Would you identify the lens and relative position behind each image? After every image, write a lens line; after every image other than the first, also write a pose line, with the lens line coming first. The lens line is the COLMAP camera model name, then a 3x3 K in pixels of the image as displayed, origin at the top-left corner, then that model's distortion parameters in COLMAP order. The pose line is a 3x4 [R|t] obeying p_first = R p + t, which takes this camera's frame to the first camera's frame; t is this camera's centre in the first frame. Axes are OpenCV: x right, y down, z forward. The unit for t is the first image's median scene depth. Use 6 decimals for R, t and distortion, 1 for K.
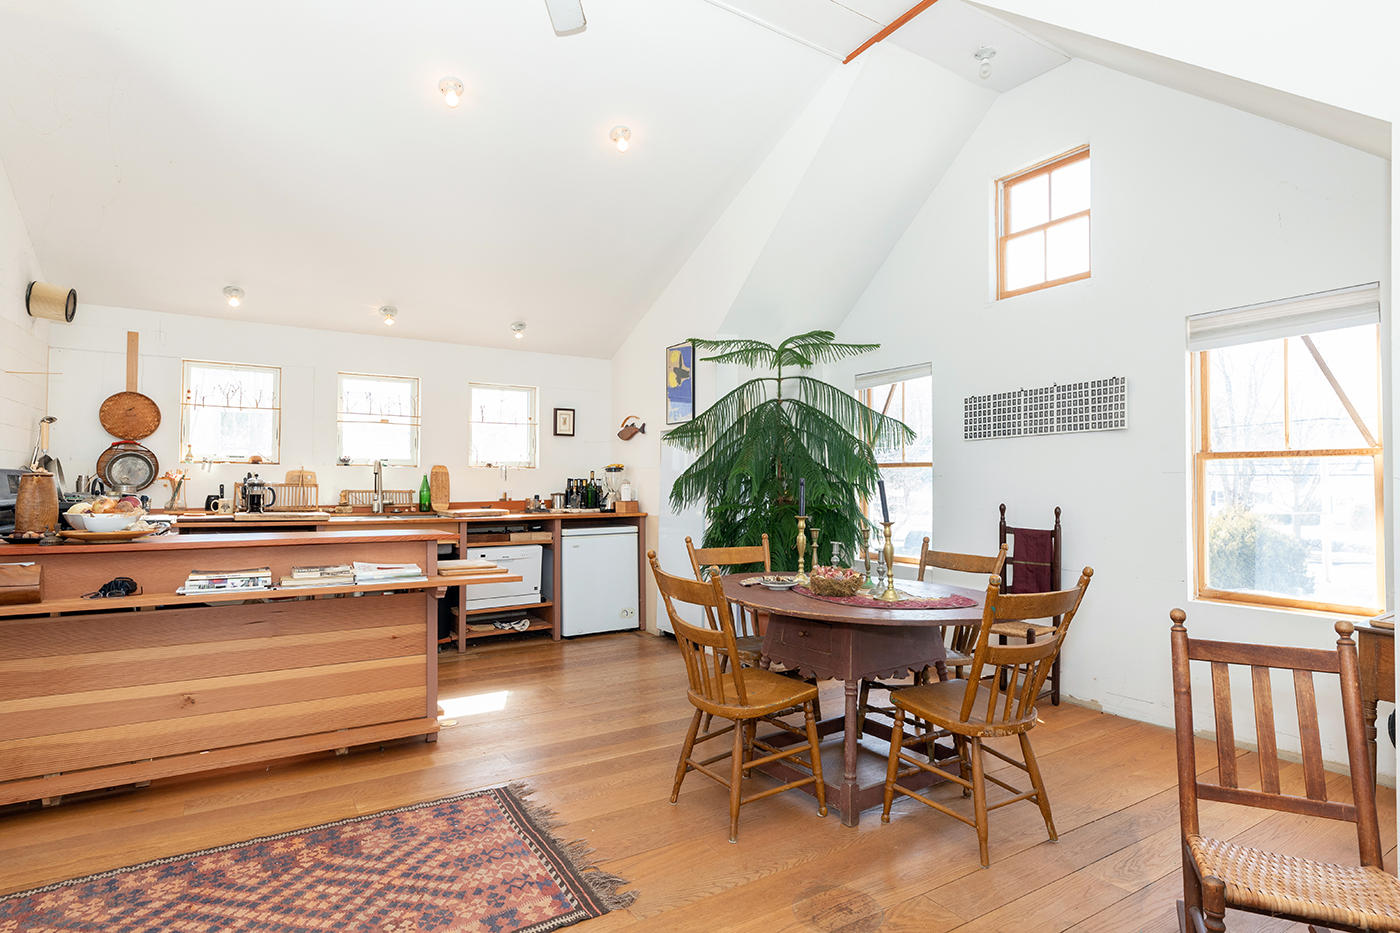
lens RADIAL K [[729.0, 0, 700.0], [0, 729.0, 466.5], [0, 0, 1]] dist [-0.000757, -0.000106]
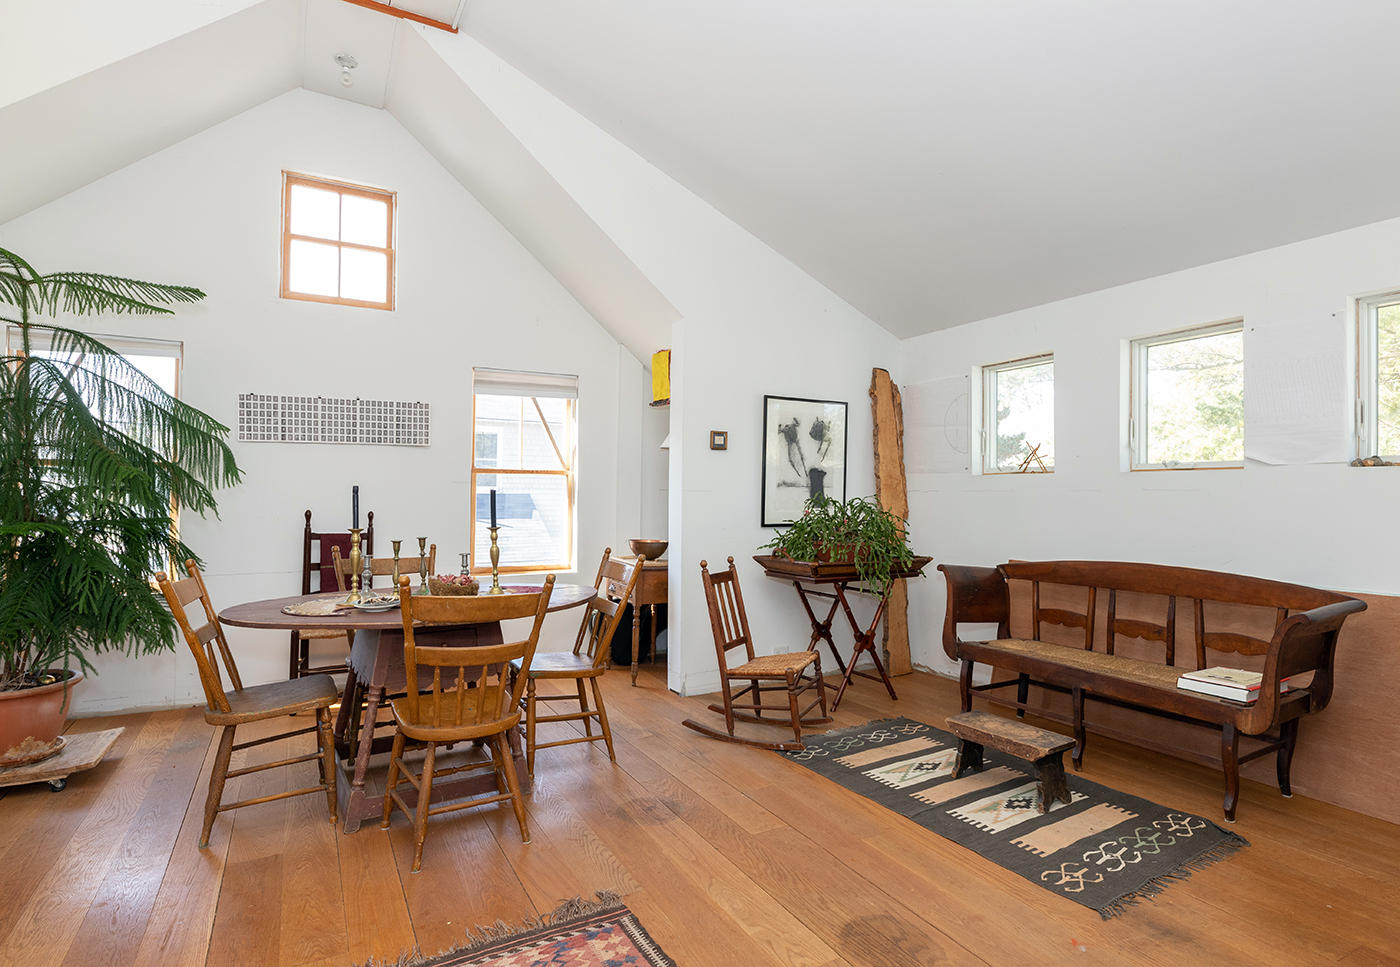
lens RADIAL K [[737.2, 0, 722.5], [0, 737.2, 483.6], [0, 0, 1]] dist [-0.000377, 0.000982]
pose [[0.034857, 0.009969, 0.999343, -0.482687], [-0.031789, 0.999455, -0.008861, 0.005101], [-0.998887, -0.031459, 0.035155, 0.344774]]
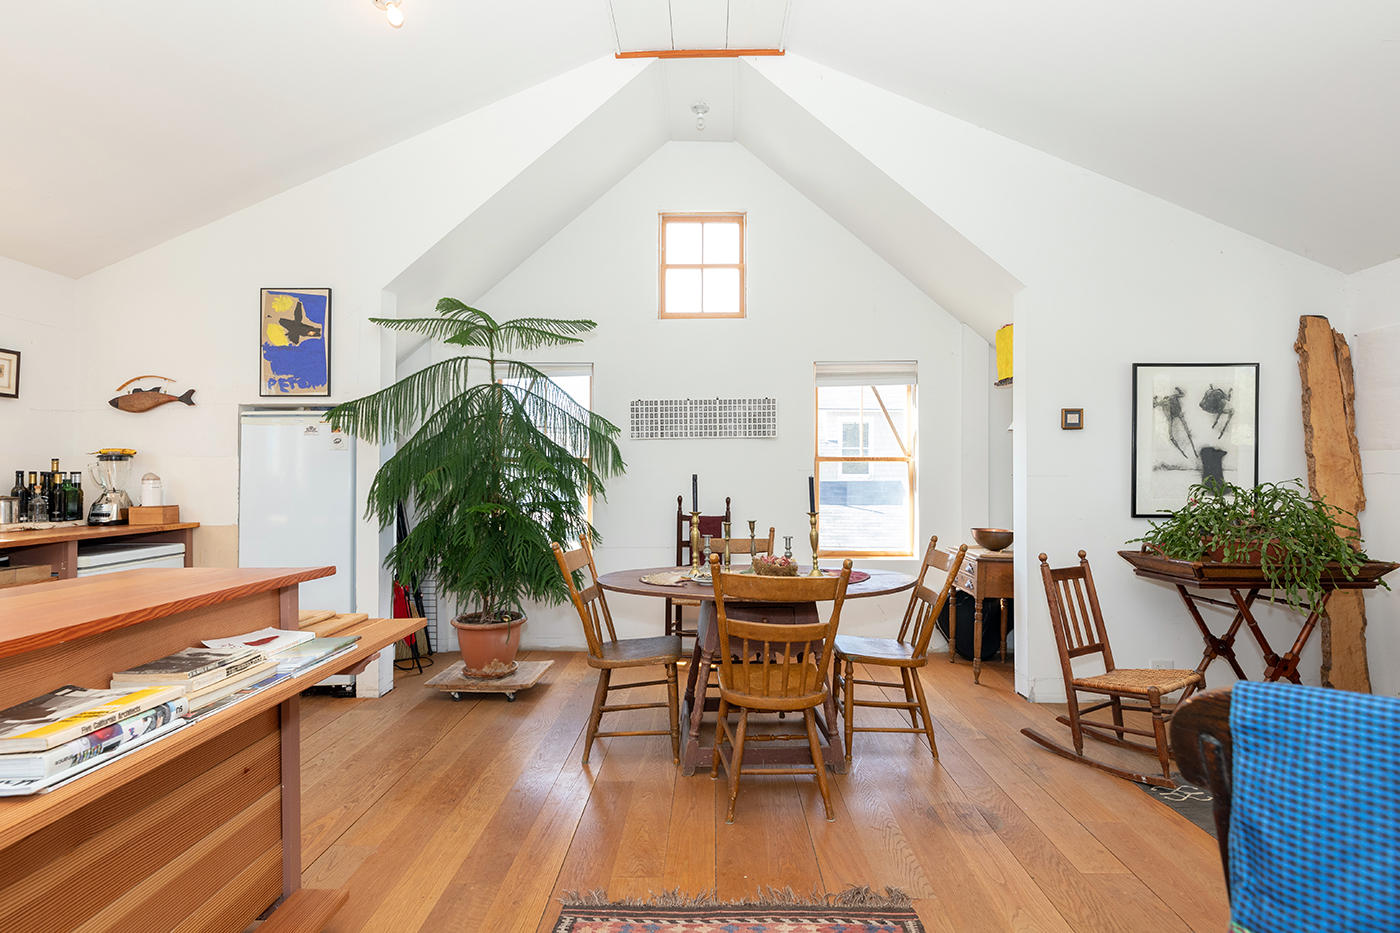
lens RADIAL K [[722.3, 0, 700.0], [0, 722.3, 466.5], [0, 0, 1]] dist [-0.000549, -0.000041]
pose [[0.545598, 0.010779, 0.837978, -0.458373], [-0.018399, 0.999830, -0.000882, 0.004128], [-0.837845, -0.014937, 0.545703, 0.292122]]
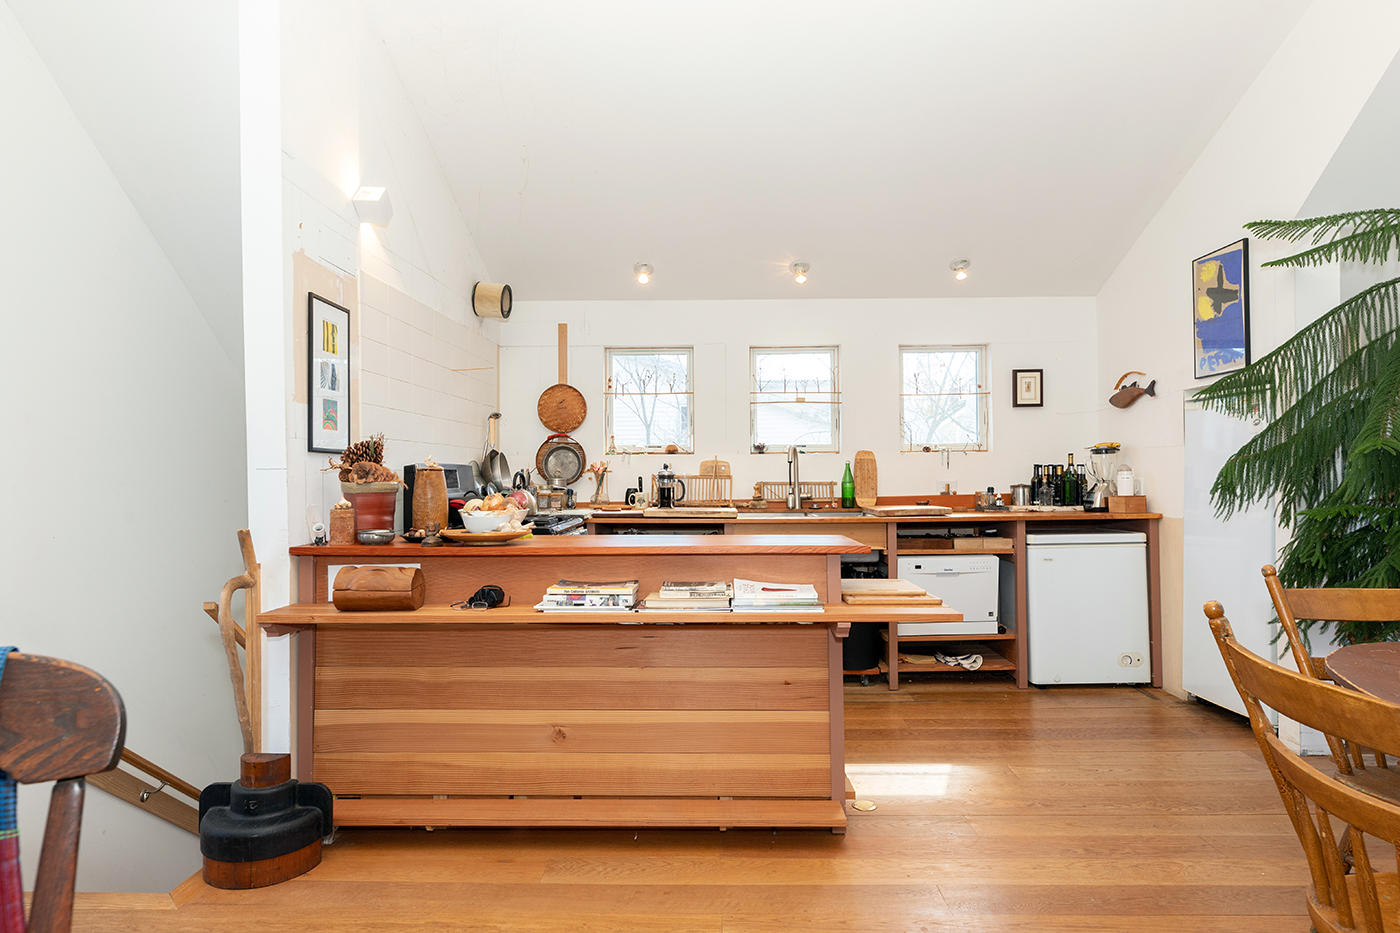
lens RADIAL K [[789.8, 0, 700.0], [0, 789.8, 466.5], [0, 0, 1]] dist [-0.000168, 0.000504]
pose [[0.836074, -0.014698, -0.548420, -0.034215], [0.023770, 0.999673, 0.009445, 0.003652], [0.548101, -0.020932, 0.836150, 0.192485]]
